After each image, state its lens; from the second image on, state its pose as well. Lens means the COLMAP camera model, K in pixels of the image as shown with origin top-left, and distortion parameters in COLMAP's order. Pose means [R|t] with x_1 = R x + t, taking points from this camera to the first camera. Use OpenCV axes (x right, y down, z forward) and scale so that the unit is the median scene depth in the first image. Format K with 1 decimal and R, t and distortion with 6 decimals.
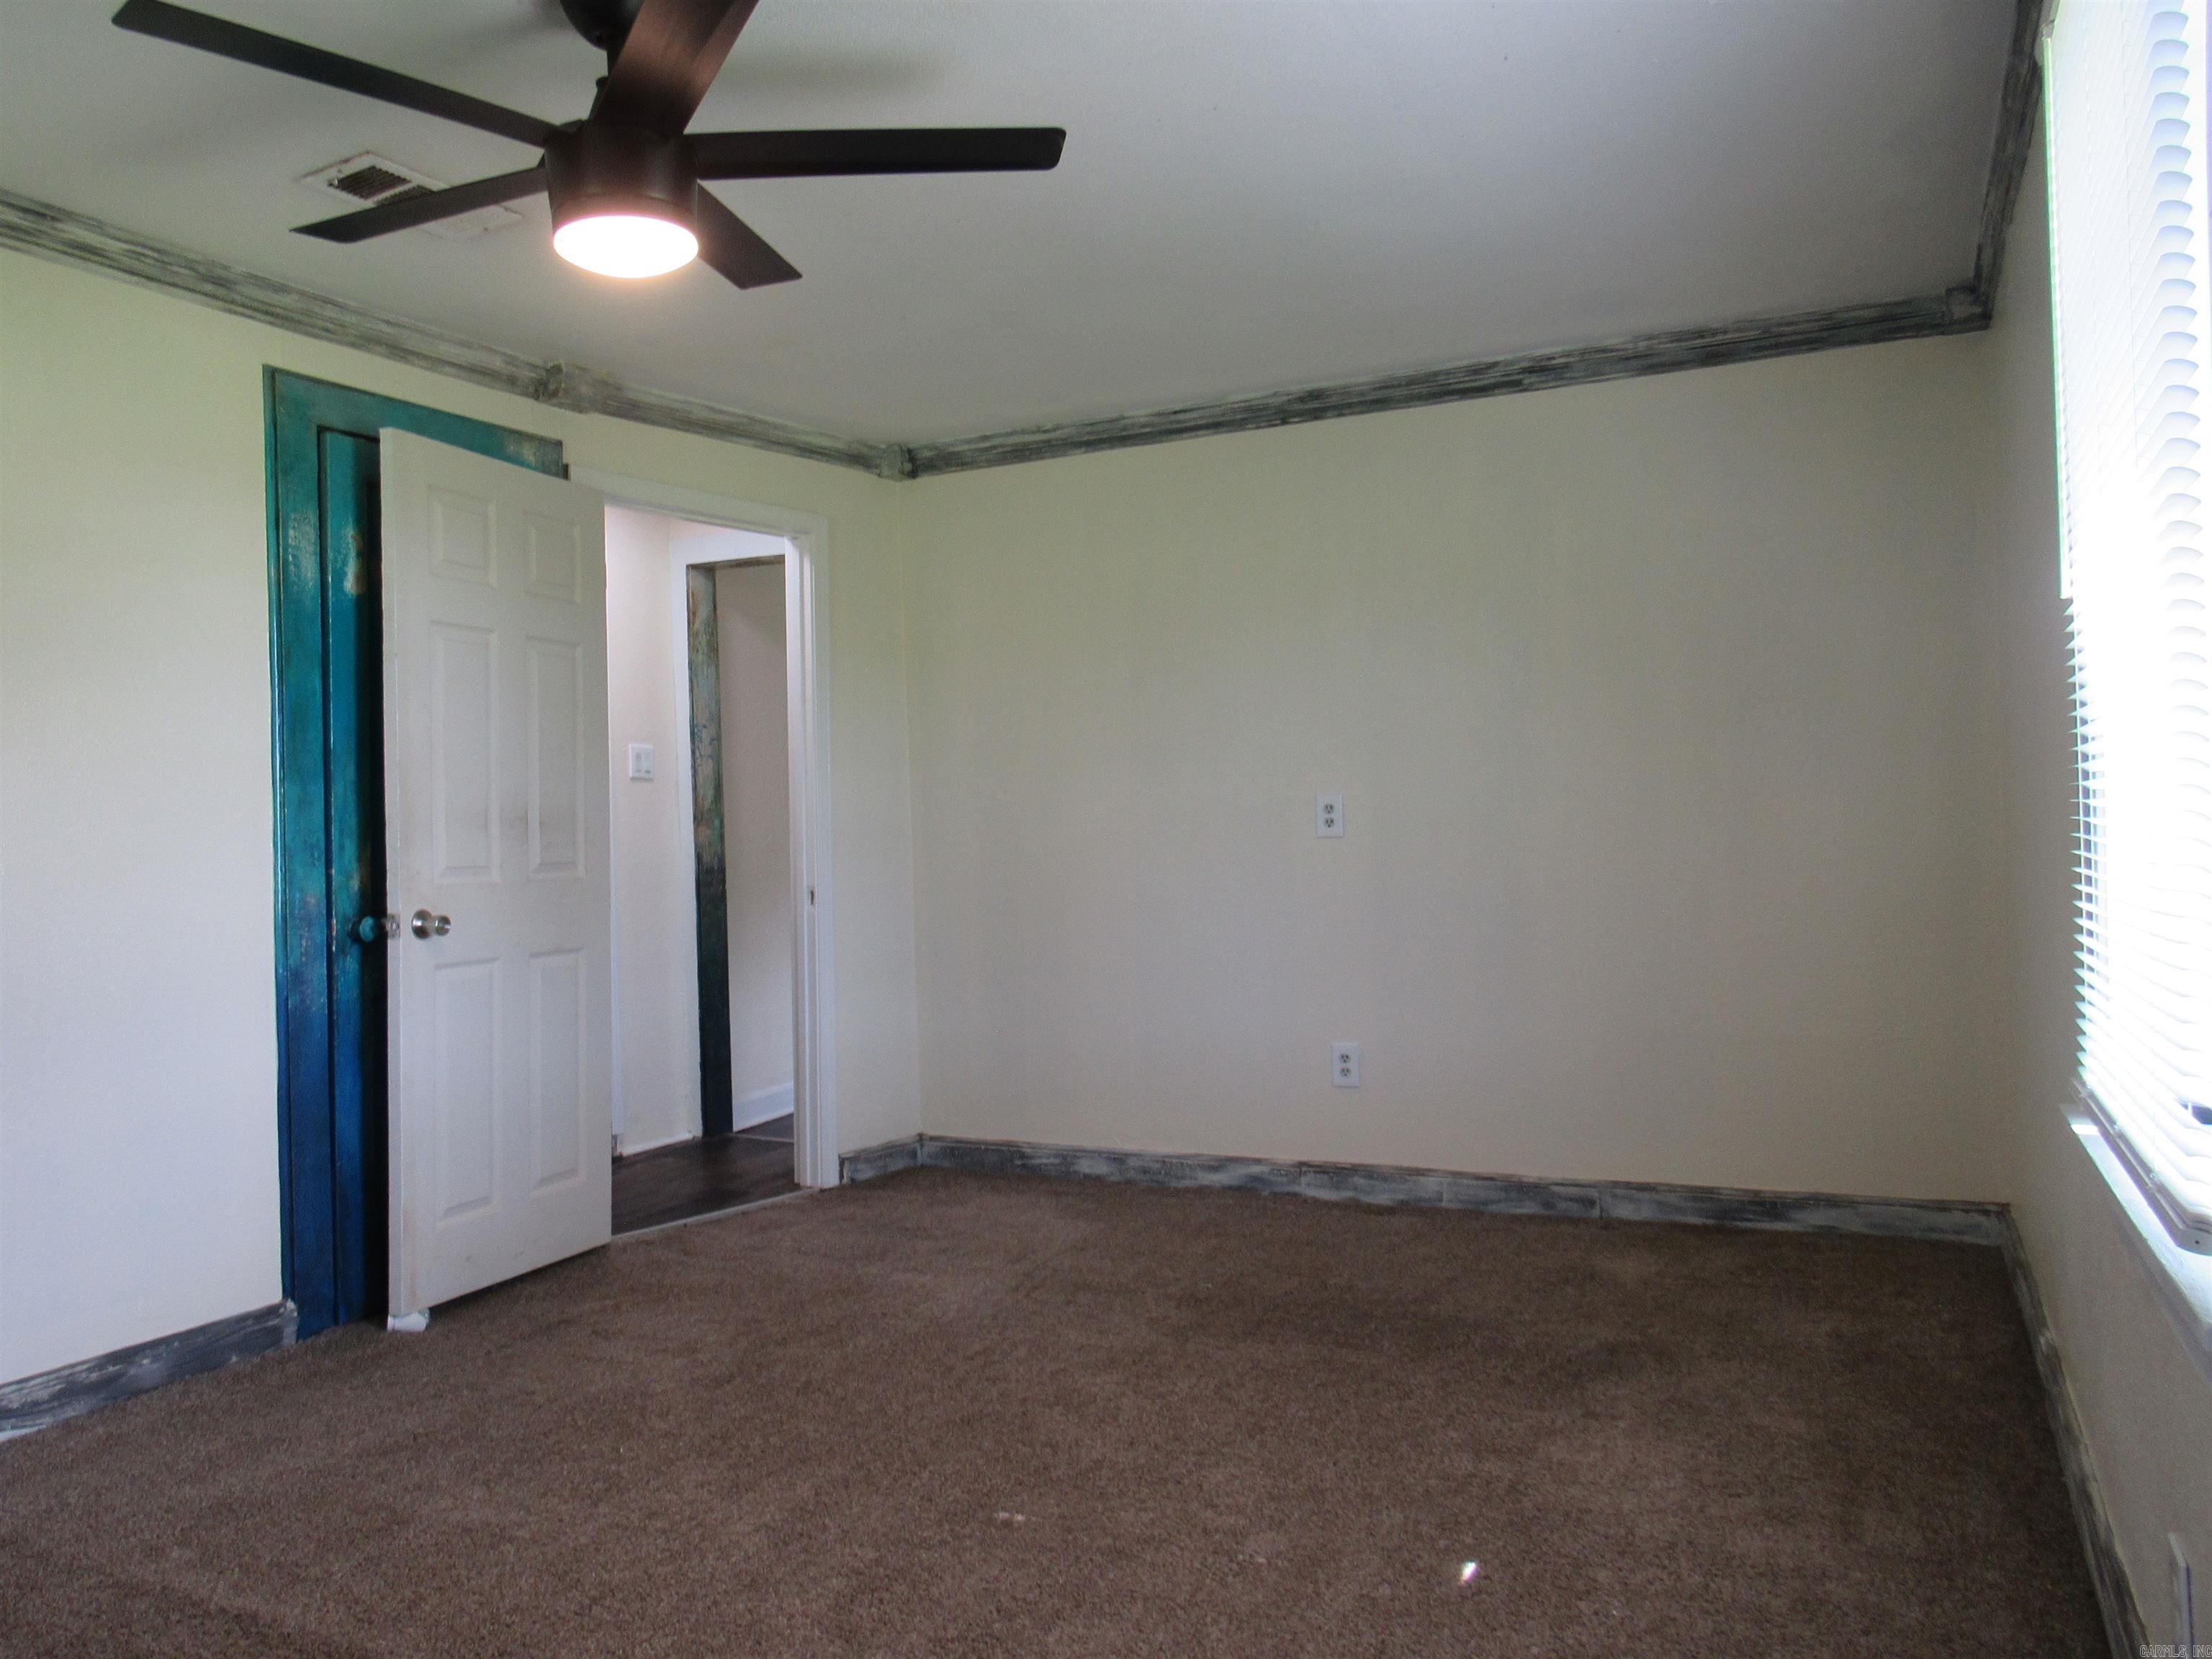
lens RADIAL K [[1613.1, 0, 1106.0], [0, 1613.1, 829.5], [0, 0, 1]] dist [0.004847, 0.004680]
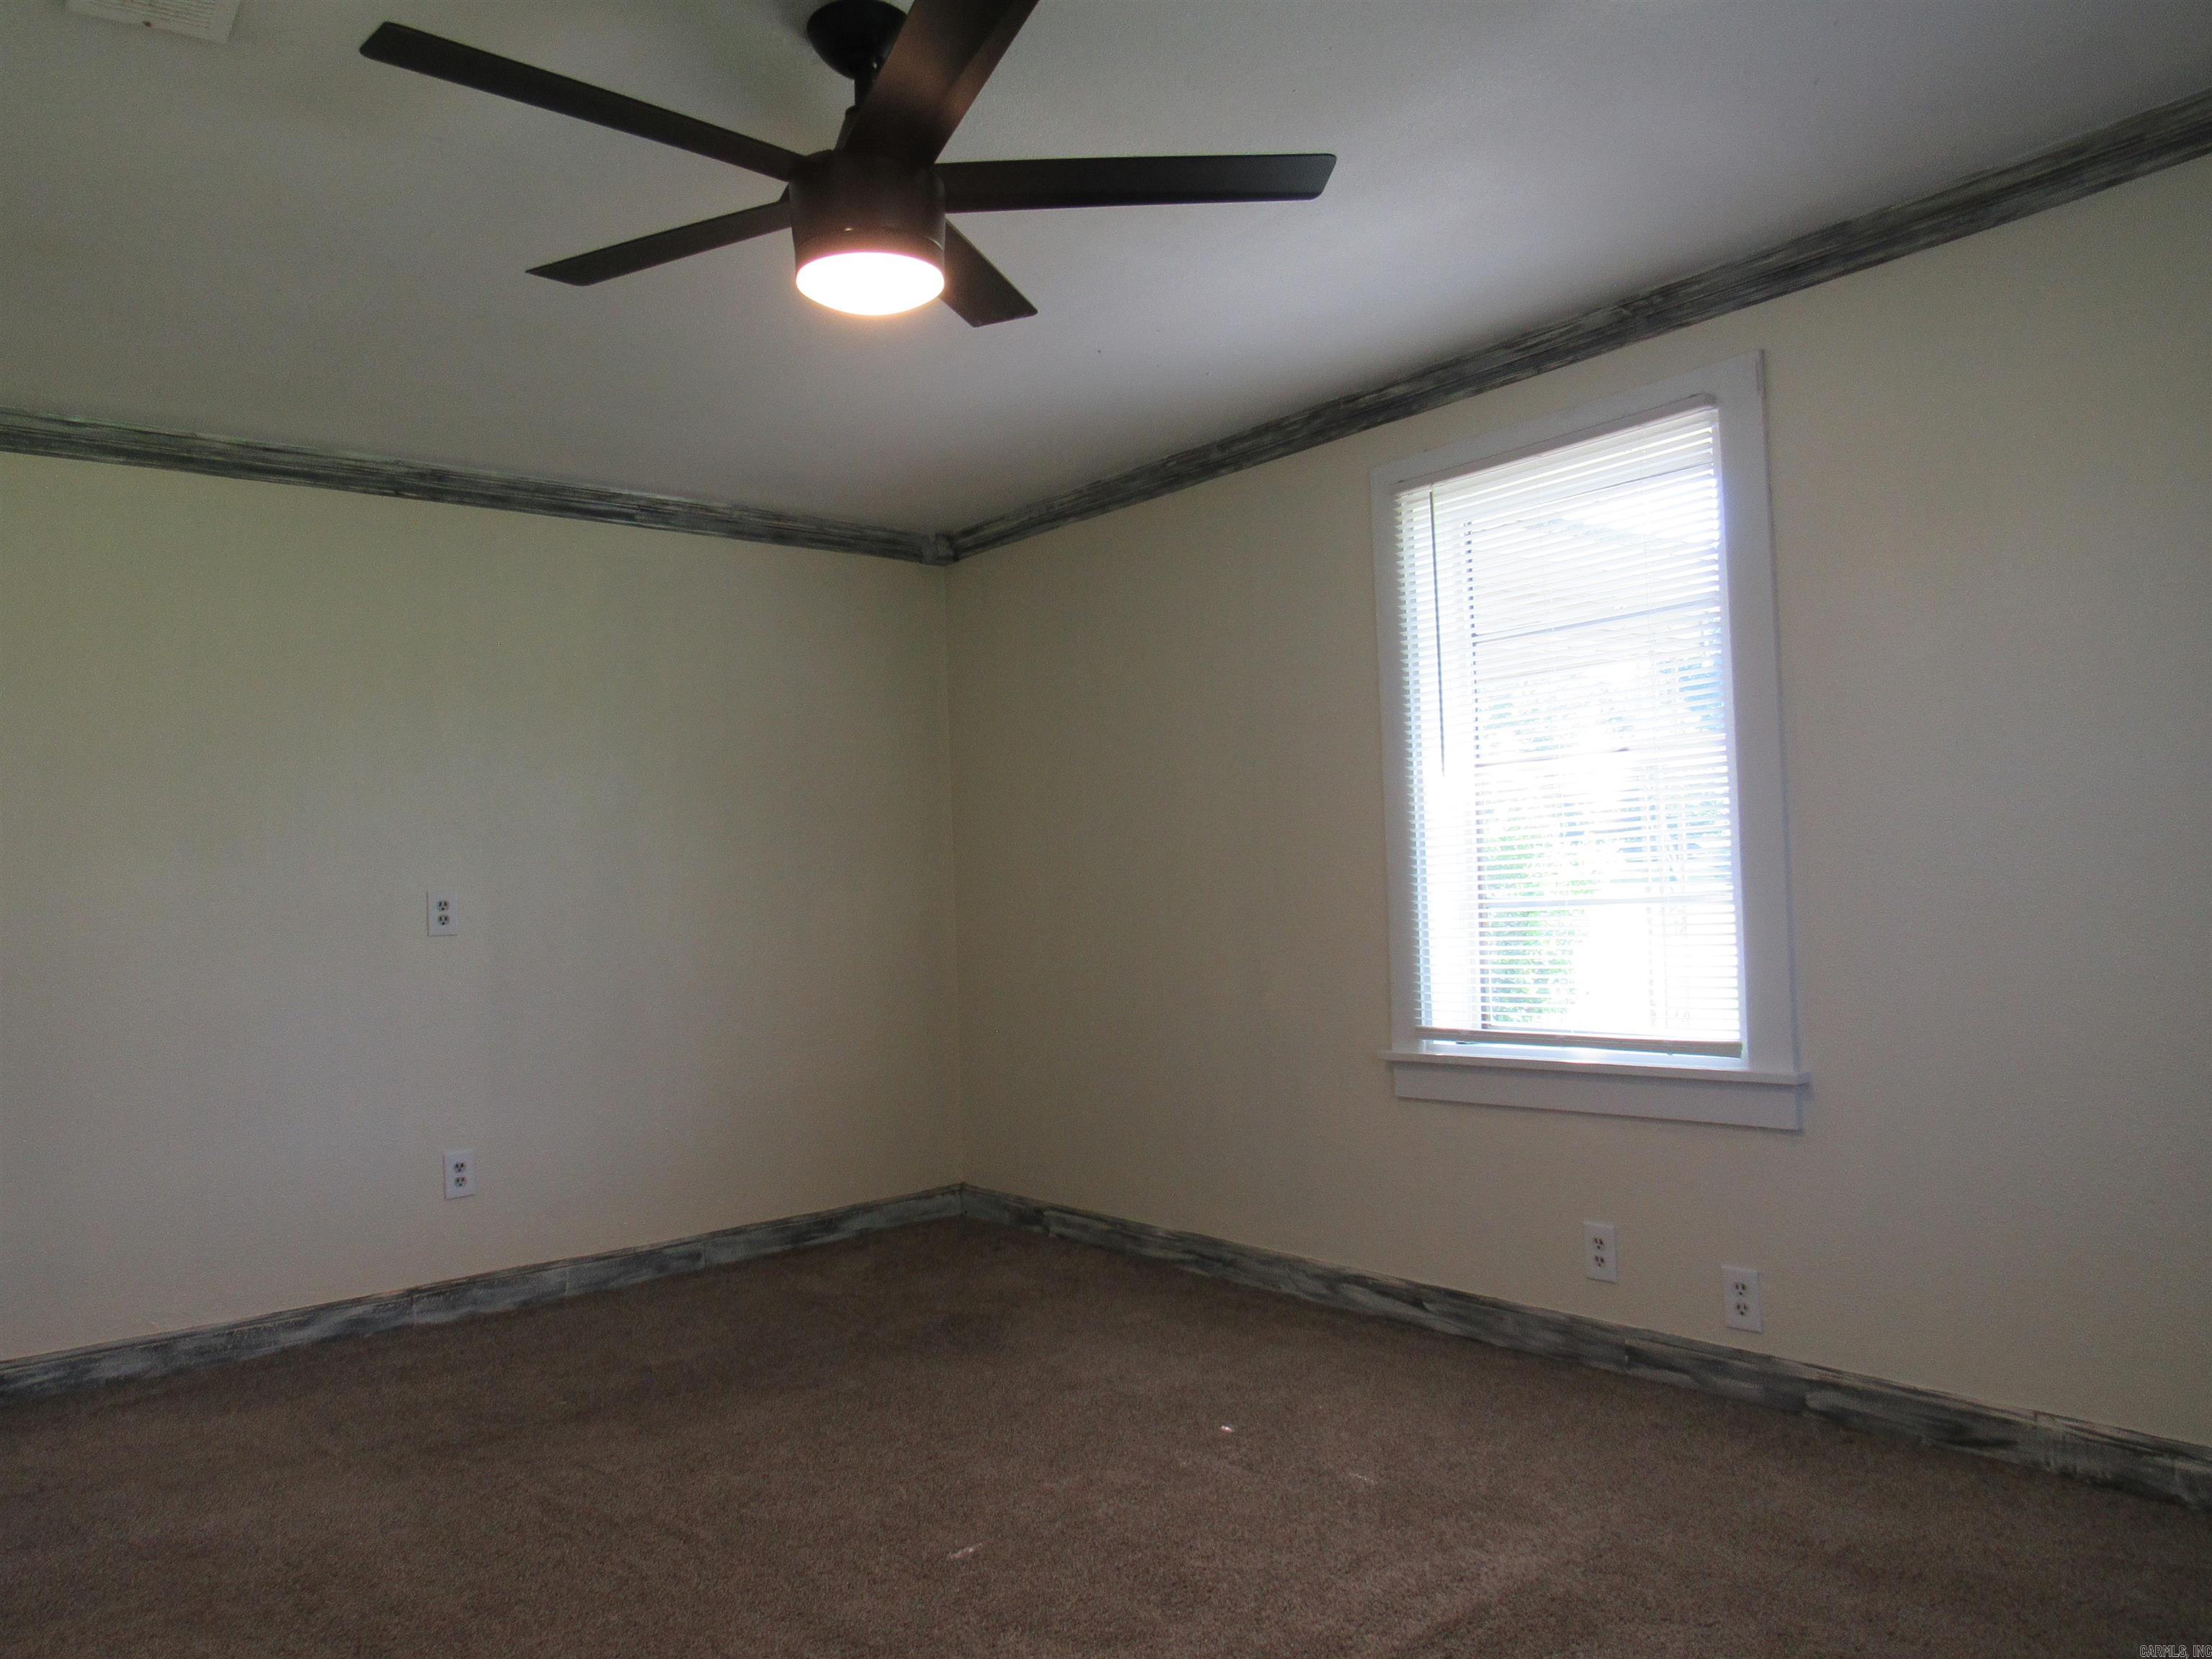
lens RADIAL K [[1585.4, 0, 1106.0], [0, 1585.4, 829.5], [0, 0, 1]] dist [-0.012051, -0.005191]
pose [[0.410039, 0.043514, 0.911029, -0.578757], [0.026509, 0.997871, -0.059593, 0.008786], [-0.911683, 0.048586, 0.408012, 0.271801]]
